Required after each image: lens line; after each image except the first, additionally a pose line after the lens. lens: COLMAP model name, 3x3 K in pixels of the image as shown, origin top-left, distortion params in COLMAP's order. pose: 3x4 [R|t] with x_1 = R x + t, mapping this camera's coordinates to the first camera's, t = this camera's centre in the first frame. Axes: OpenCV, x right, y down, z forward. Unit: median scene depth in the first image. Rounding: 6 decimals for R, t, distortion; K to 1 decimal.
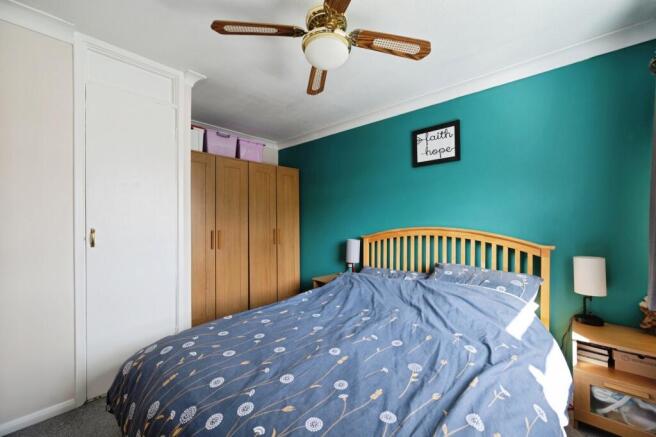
lens RADIAL K [[263.2, 0, 327.7], [0, 263.2, 221.9], [0, 0, 1]] dist [0.000244, -0.000035]
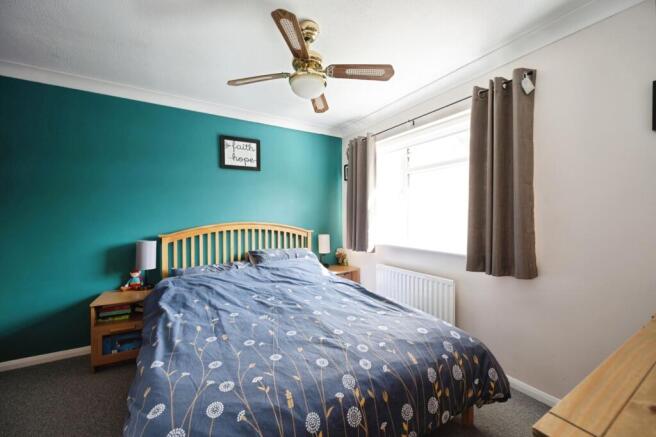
lens RADIAL K [[263.2, 0, 327.7], [0, 263.2, 221.9], [0, 0, 1]] dist [0.000244, -0.000035]
pose [[0.277004, -0.024839, 0.960548, -0.807159], [0.013048, 0.999671, 0.022087, -0.004001], [-0.960780, 0.006415, 0.277237, 0.367163]]
